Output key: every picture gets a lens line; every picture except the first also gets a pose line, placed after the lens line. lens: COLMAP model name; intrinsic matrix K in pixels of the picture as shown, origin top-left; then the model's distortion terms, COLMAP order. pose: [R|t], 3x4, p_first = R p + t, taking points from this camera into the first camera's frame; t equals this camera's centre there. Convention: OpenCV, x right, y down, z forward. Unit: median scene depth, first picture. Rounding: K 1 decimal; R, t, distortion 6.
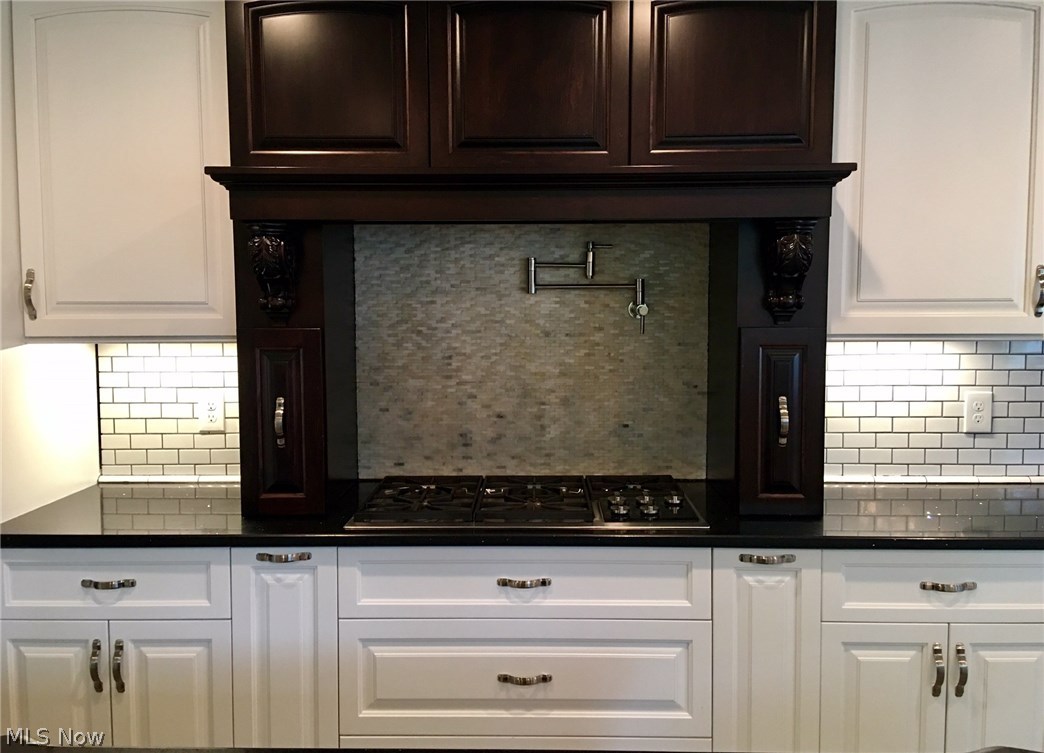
lens RADIAL K [[1042.2, 0, 522.2], [0, 1042.2, 378.5], [0, 0, 1]] dist [0.069072, 0.000000]
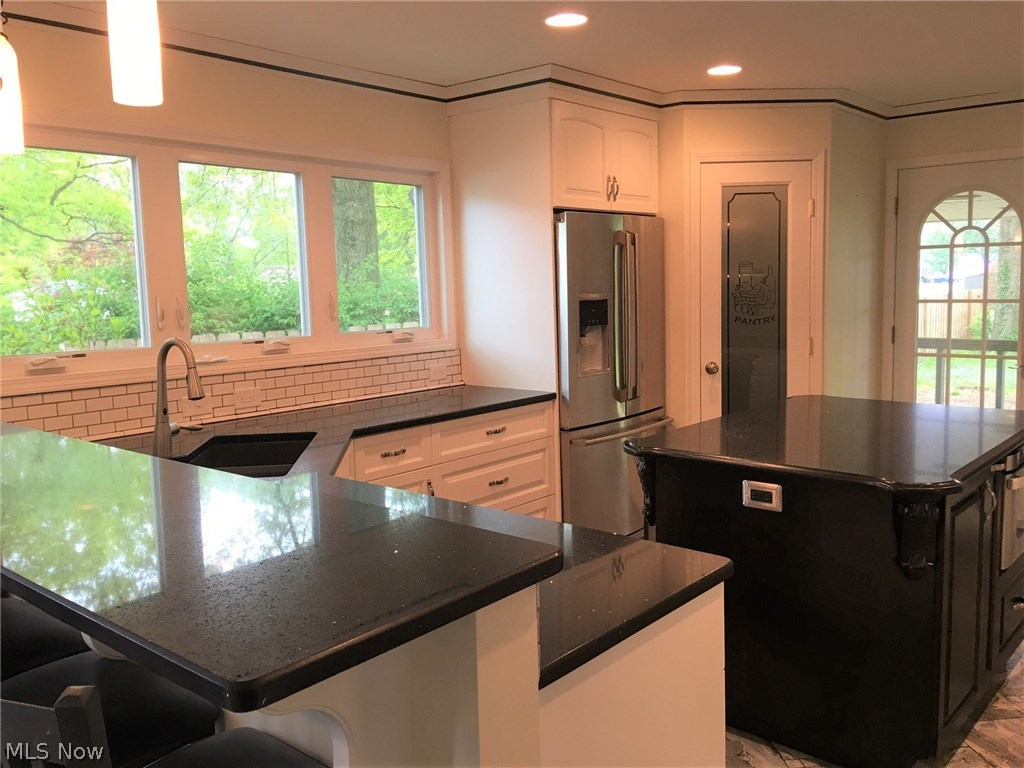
lens RADIAL K [[872.2, 0, 512.5], [0, 872.2, 379.8], [0, 0, 1]] dist [0.041383, 0.003440]
pose [[0.639618, -0.103514, 0.761691, -1.026117], [0.071402, 0.994608, 0.075208, -0.007047], [-0.765370, 0.006282, 0.643560, -0.014597]]
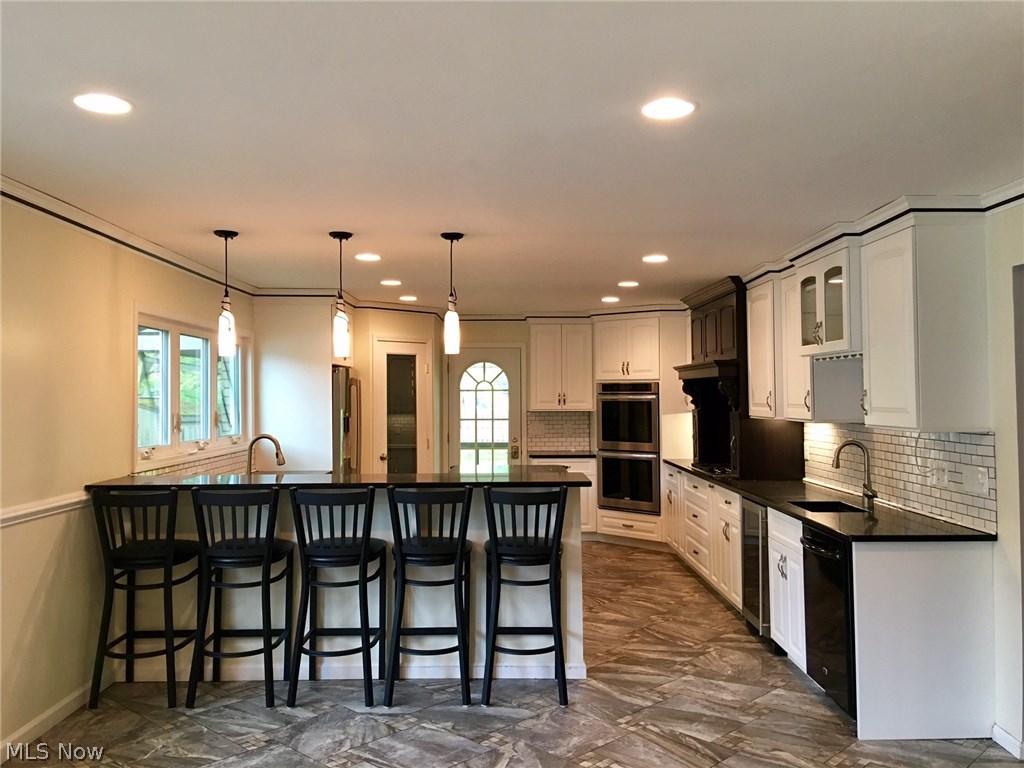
lens RADIAL K [[872.2, 0, 512.0], [0, 872.2, 382.0], [0, 0, 1]] dist [0.041383, 0.003440]
pose [[-0.019863, 0.016946, 0.999659, -2.555985], [0.066039, 0.997695, -0.015601, -0.055674], [-0.997619, 0.065707, -0.020936, 0.437359]]
